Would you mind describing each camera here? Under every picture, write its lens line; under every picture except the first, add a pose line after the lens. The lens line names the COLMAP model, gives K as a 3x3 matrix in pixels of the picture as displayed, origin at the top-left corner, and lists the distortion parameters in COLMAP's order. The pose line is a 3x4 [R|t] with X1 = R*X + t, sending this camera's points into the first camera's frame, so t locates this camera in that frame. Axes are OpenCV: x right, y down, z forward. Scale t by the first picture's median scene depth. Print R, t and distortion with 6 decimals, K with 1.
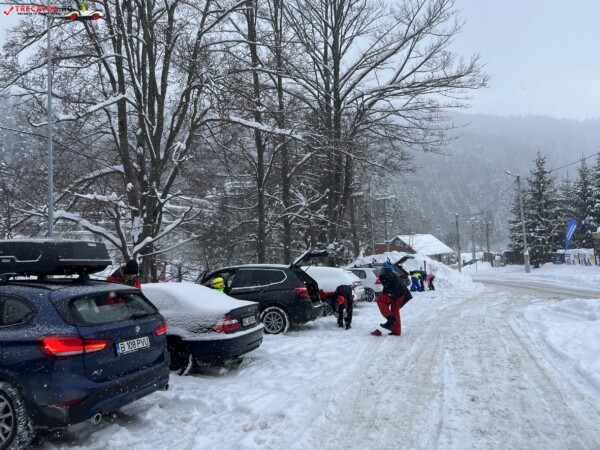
lens RADIAL K [[447.4, 0, 304.6], [0, 447.4, 223.5], [0, 0, 1]] dist [0.055807, -0.058081]
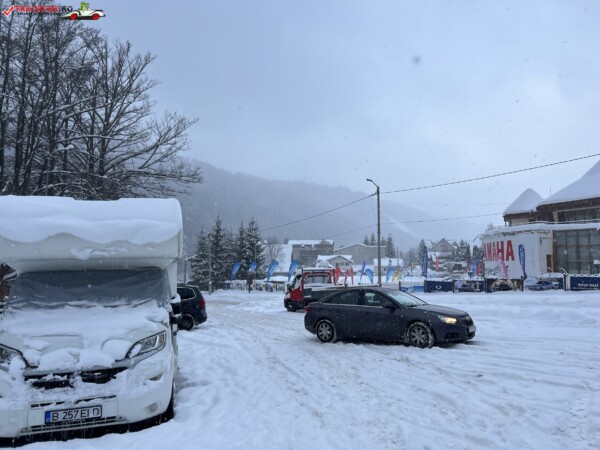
lens RADIAL K [[447.4, 0, 302.5], [0, 447.4, 224.7], [0, 0, 1]] dist [0.055807, -0.058081]
pose [[0.752793, 0.096695, 0.651117, -0.269174], [-0.057430, 0.995028, -0.081369, -0.023200], [-0.655748, 0.023860, 0.754603, -0.353189]]
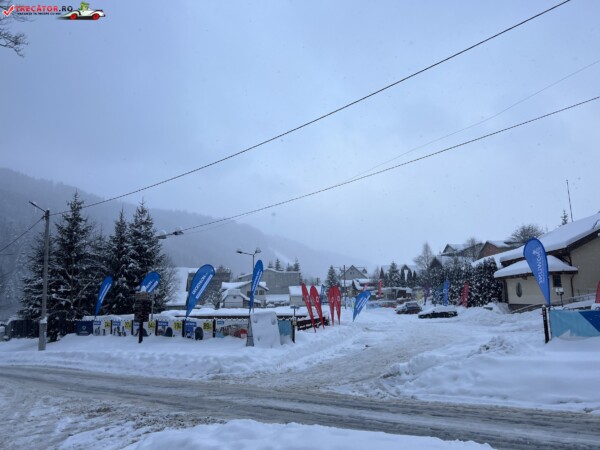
lens RADIAL K [[447.4, 0, 288.3], [0, 447.4, 216.4], [0, 0, 1]] dist [0.055807, -0.058081]
pose [[0.581650, 0.176430, 0.794076, 0.107489], [-0.042130, 0.981419, -0.187195, 0.018797], [-0.812348, 0.075427, 0.578275, 0.235699]]
